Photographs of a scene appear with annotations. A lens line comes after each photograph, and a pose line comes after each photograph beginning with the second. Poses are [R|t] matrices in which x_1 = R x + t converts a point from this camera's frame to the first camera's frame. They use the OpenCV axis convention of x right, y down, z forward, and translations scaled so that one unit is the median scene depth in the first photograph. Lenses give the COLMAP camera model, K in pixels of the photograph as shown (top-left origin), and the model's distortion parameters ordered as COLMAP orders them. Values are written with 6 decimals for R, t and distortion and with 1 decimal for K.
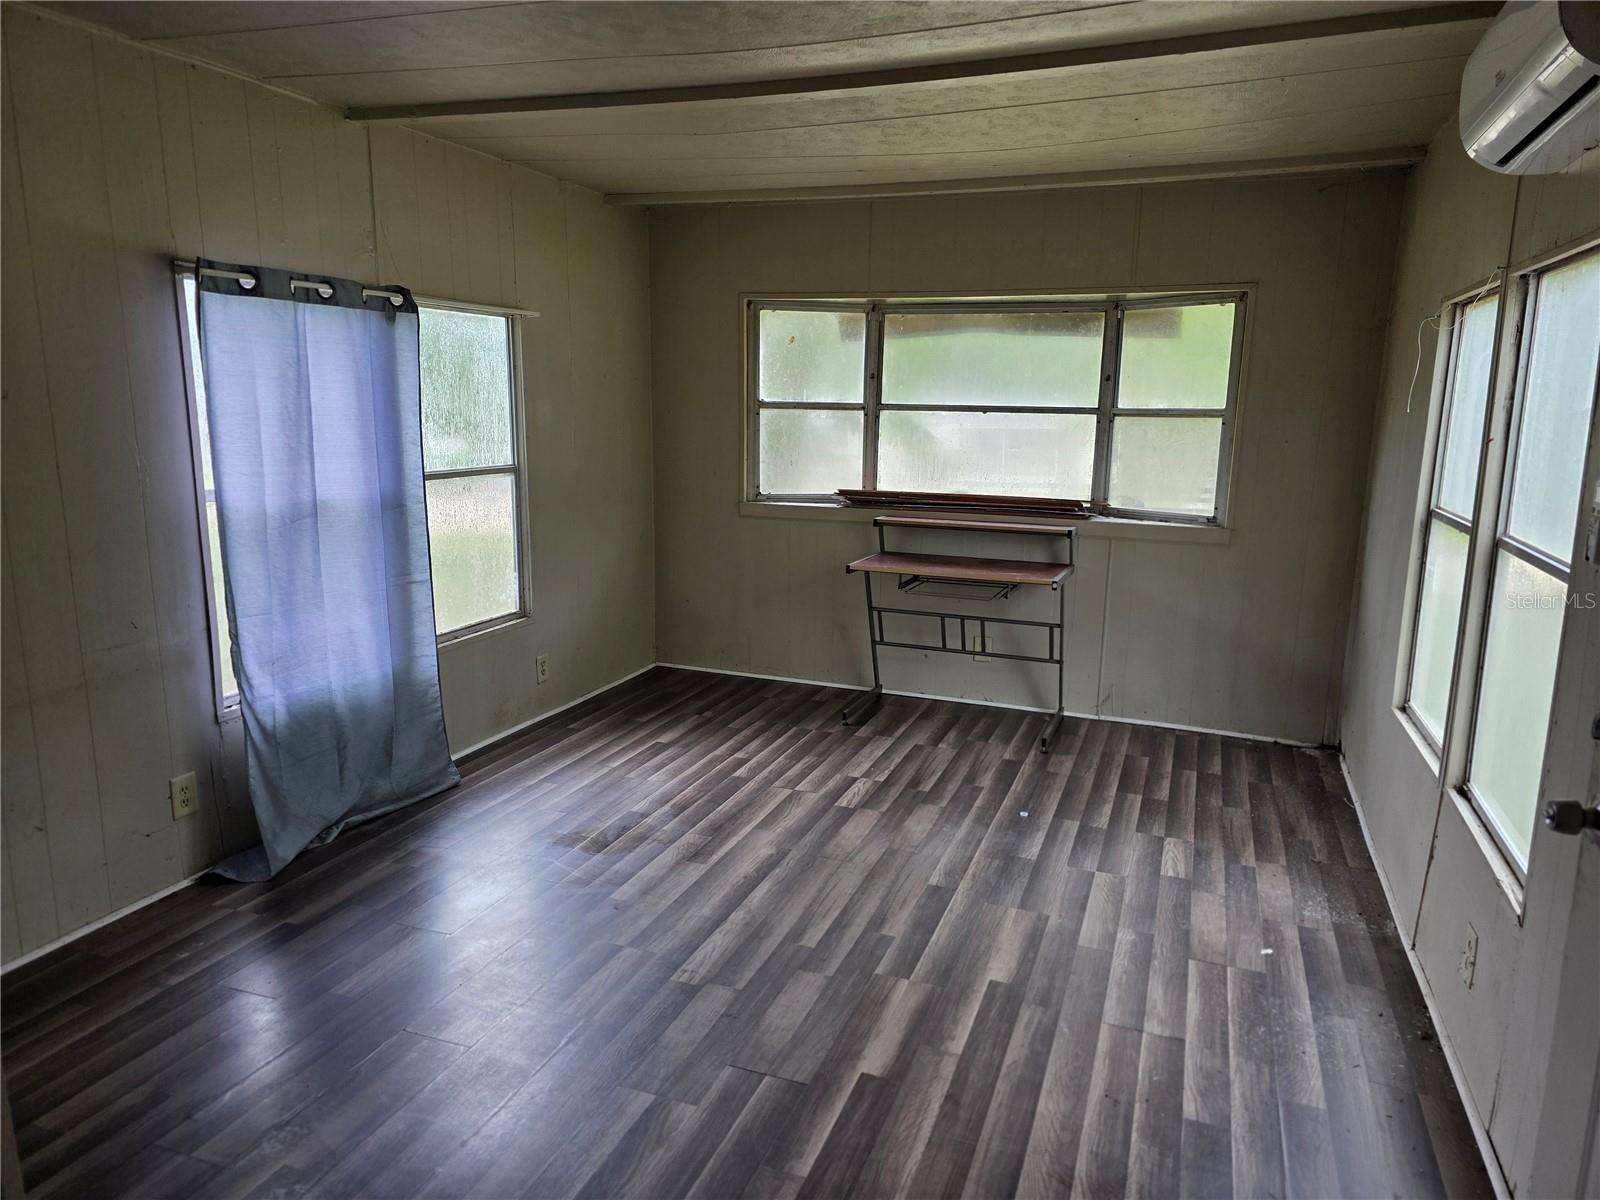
lens RADIAL K [[1076.2, 0, 799.8], [0, 1076.2, 603.1], [0, 0, 1]] dist [0.006260, 0.001850]
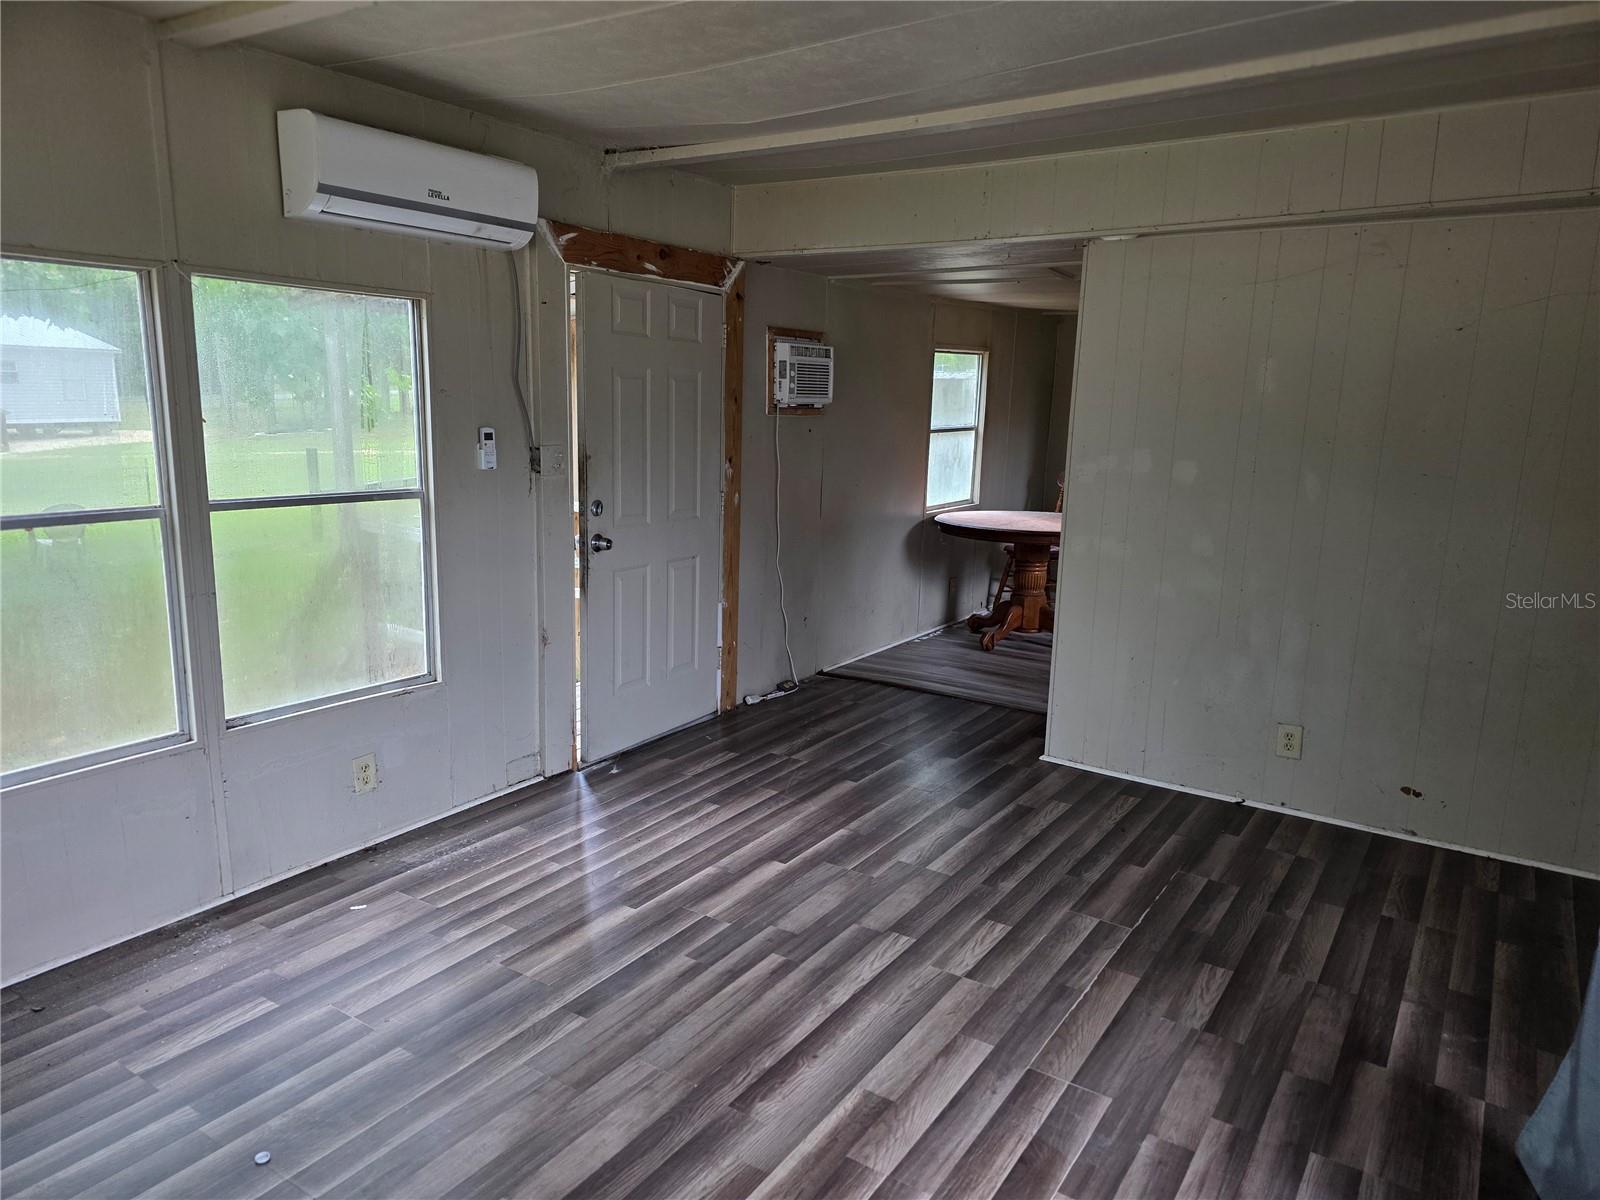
lens RADIAL K [[1076.2, 0, 797.0], [0, 1076.2, 602.5], [0, 0, 1]] dist [0.006260, 0.001850]
pose [[-0.974338, -0.074985, 0.212234, -0.190683], [0.006991, 0.932344, 0.361505, -0.334875], [-0.224982, 0.353712, -0.907894, 1.735718]]
